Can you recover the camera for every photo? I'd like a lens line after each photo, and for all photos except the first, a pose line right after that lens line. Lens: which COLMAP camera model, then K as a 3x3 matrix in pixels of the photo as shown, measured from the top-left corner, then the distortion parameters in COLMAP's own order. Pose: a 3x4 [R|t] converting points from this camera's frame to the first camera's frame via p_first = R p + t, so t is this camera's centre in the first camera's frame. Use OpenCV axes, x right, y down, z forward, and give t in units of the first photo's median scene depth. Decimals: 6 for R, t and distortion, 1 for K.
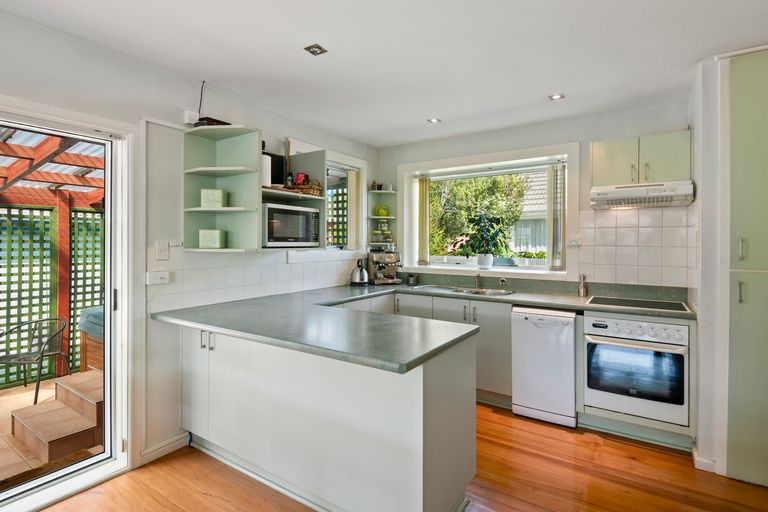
lens RADIAL K [[384.0, 0, 381.0], [0, 384.0, 249.3], [0, 0, 1]] dist [-0.016465, -0.001978]
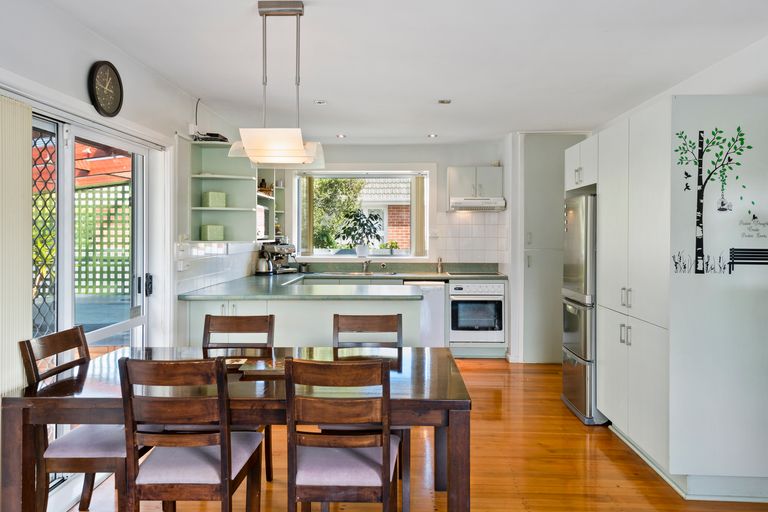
lens RADIAL K [[534.7, 0, 385.1], [0, 534.7, 252.6], [0, 0, 1]] dist [0.009609, 0.000675]
pose [[0.843638, -0.021063, 0.536500, -0.820981], [0.012084, 0.999722, 0.020247, 0.006374], [-0.536777, -0.010598, 0.843658, -0.655814]]
